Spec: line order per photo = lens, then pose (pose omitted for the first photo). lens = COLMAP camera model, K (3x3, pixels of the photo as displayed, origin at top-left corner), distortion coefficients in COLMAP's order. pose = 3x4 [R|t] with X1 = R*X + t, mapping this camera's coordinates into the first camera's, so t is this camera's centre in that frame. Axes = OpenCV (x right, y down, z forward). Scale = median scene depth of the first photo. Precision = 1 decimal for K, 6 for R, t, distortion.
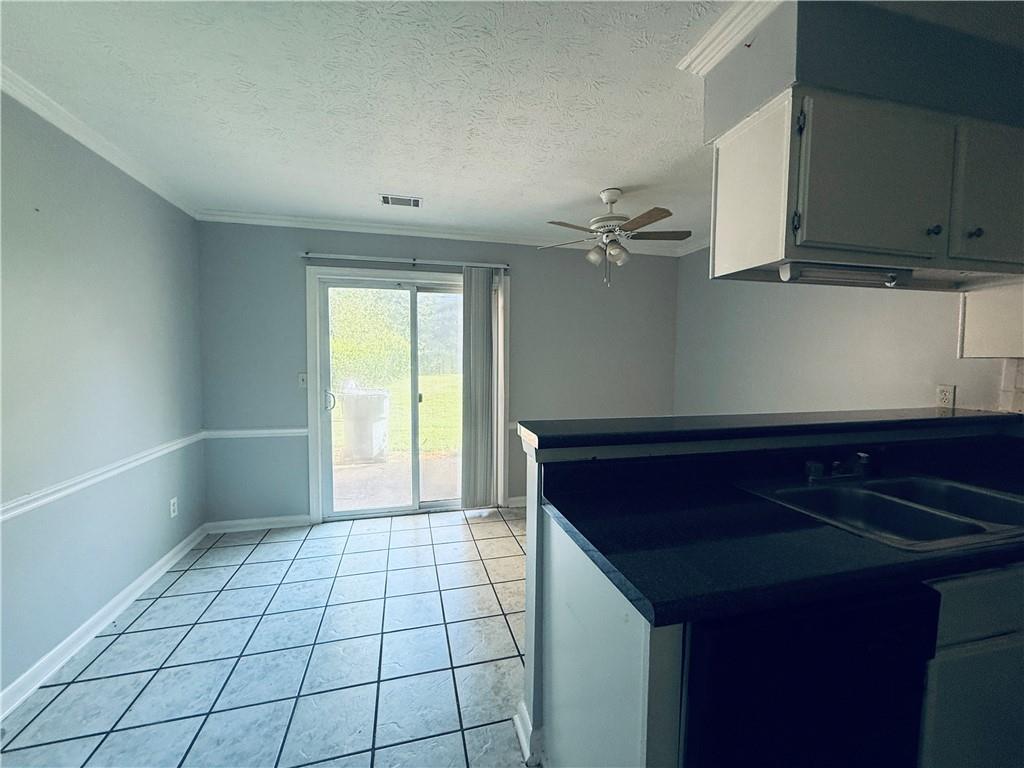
lens RADIAL K [[409.1, 0, 511.4], [0, 409.1, 382.0], [0, 0, 1]] dist [-0.000884, 0.000802]
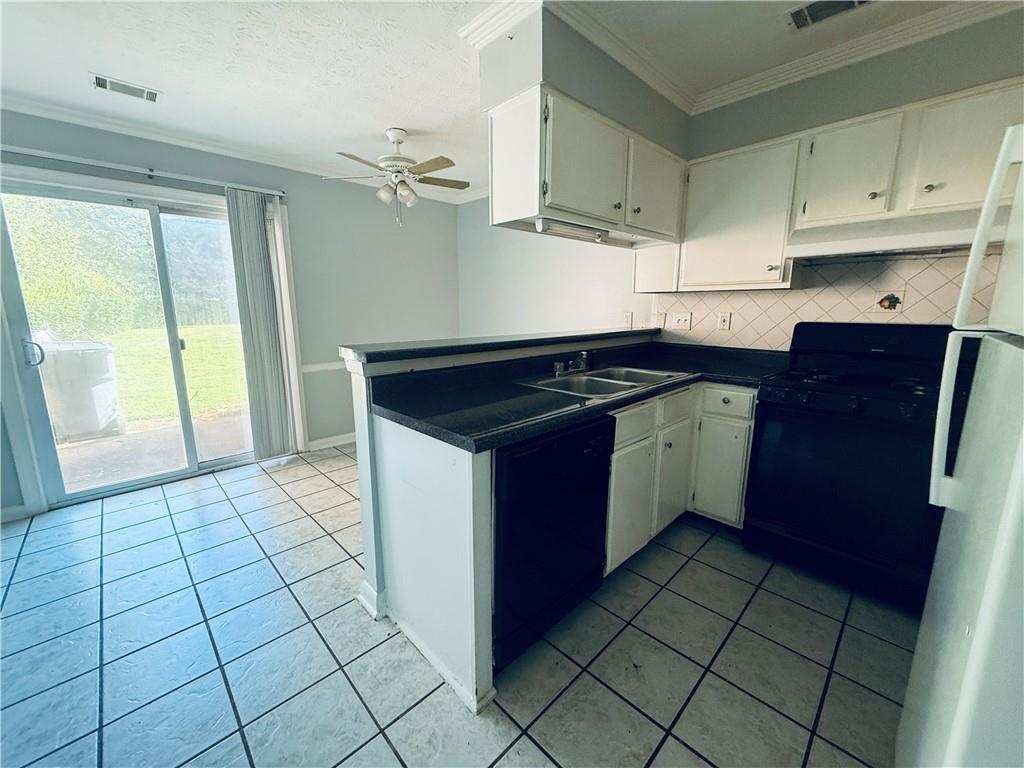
lens RADIAL K [[409.1, 0, 511.4], [0, 409.1, 382.0], [0, 0, 1]] dist [-0.000884, 0.000802]
pose [[0.867455, -0.096557, 0.488056, -0.073987], [0.034277, 0.990254, 0.134988, 0.035878], [-0.496334, -0.100367, 0.862310, -0.106687]]
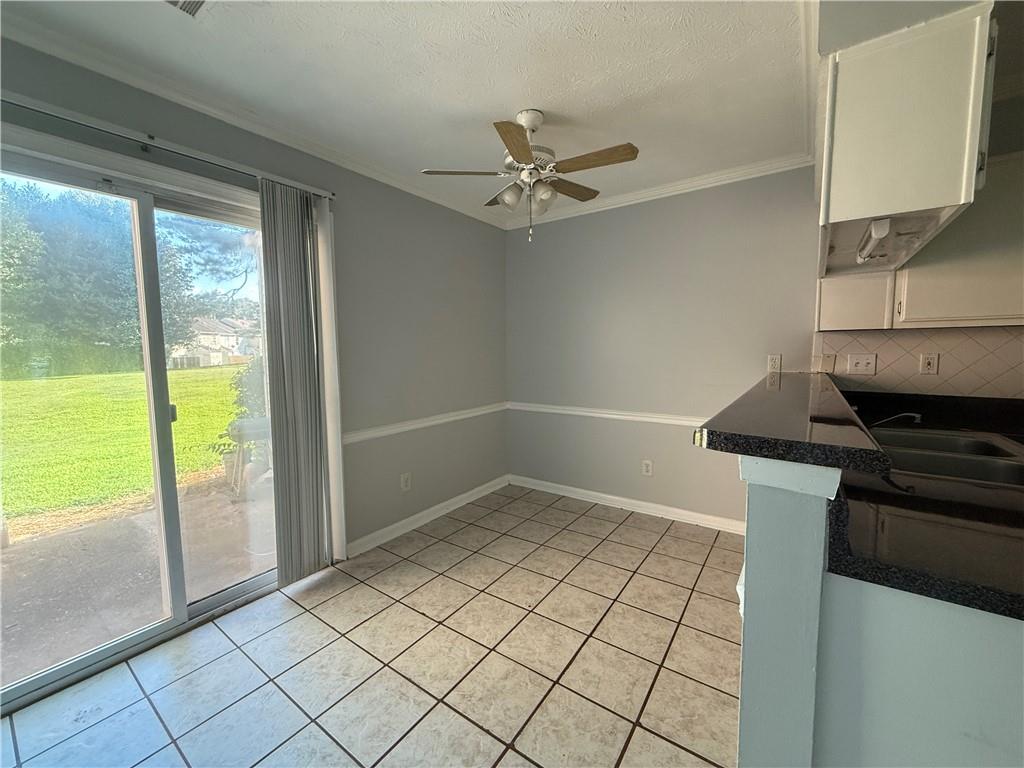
lens RADIAL K [[409.1, 0, 511.4], [0, 409.1, 382.0], [0, 0, 1]] dist [-0.000884, 0.000802]
pose [[0.766629, -0.064968, 0.638795, -0.312558], [0.050208, 0.997887, 0.041234, -0.000798], [-0.640124, 0.000462, 0.768271, 0.443954]]
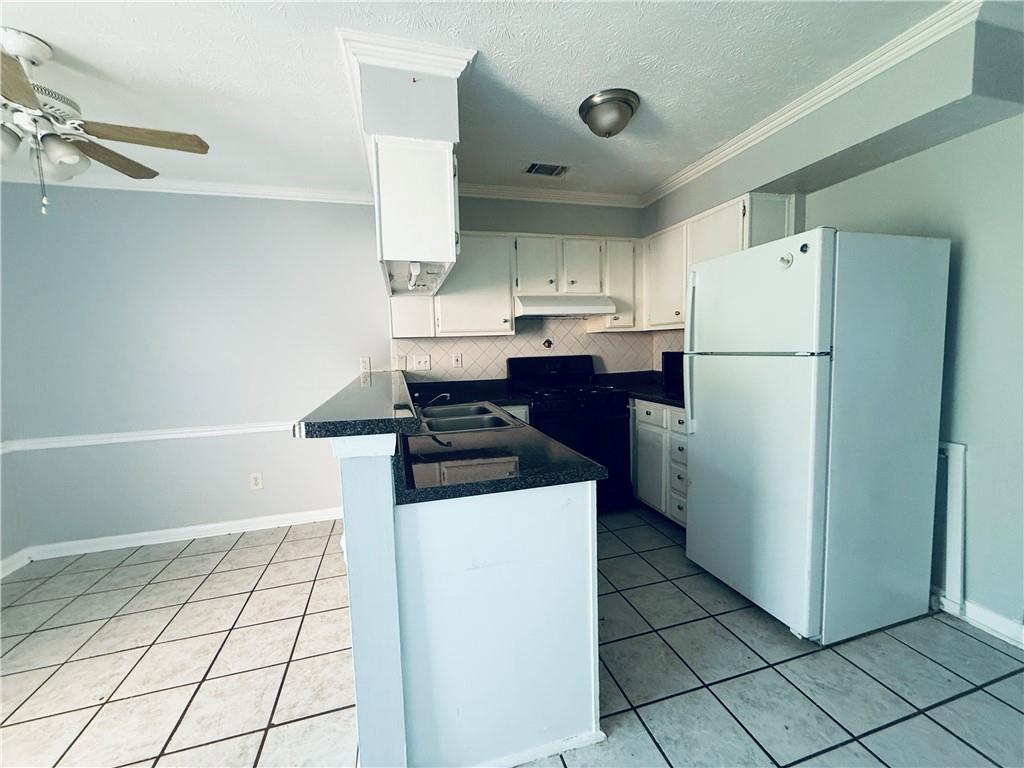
lens RADIAL K [[409.1, 0, 511.4], [0, 409.1, 382.0], [0, 0, 1]] dist [-0.000884, 0.000802]
pose [[-0.024660, -0.093875, 0.995279, -0.377733], [0.084706, 0.991805, 0.095646, -0.000597], [-0.996101, 0.086665, -0.016507, 0.399868]]
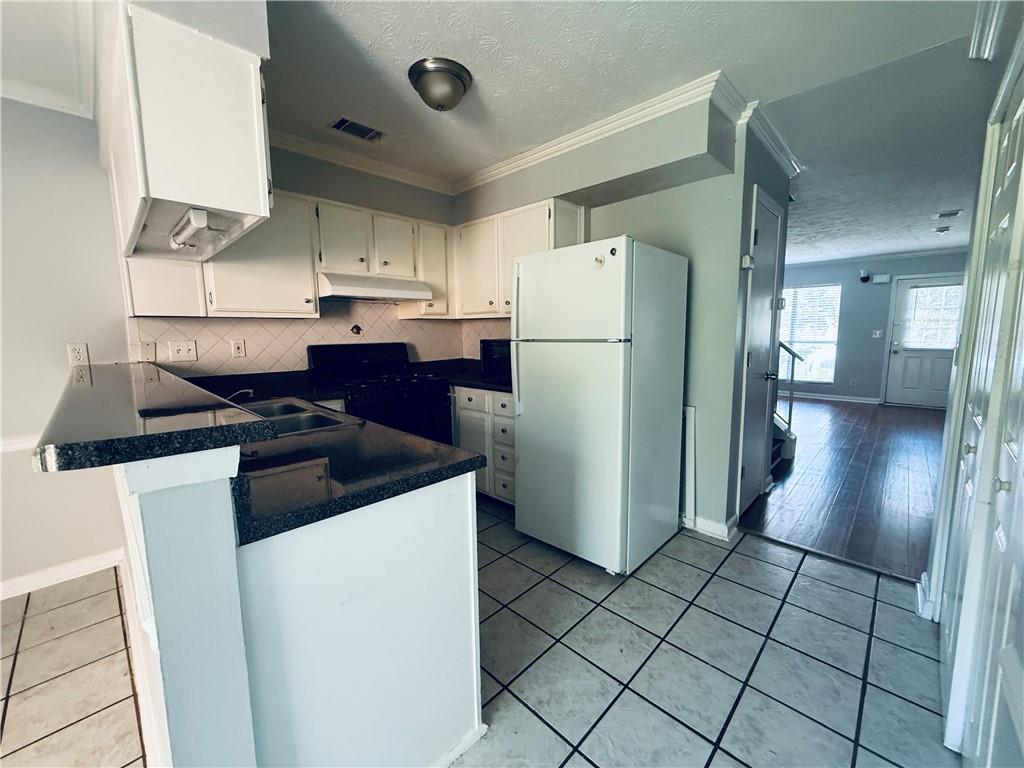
lens RADIAL K [[410.7, 0, 512.7], [0, 410.7, 382.1], [0, 0, 1]] dist [0.000513, 0.000264]
pose [[-0.519625, -0.105660, 0.847836, -0.311782], [0.055113, 0.986112, 0.156670, 0.001507], [-0.852615, 0.128136, -0.506585, 0.490028]]
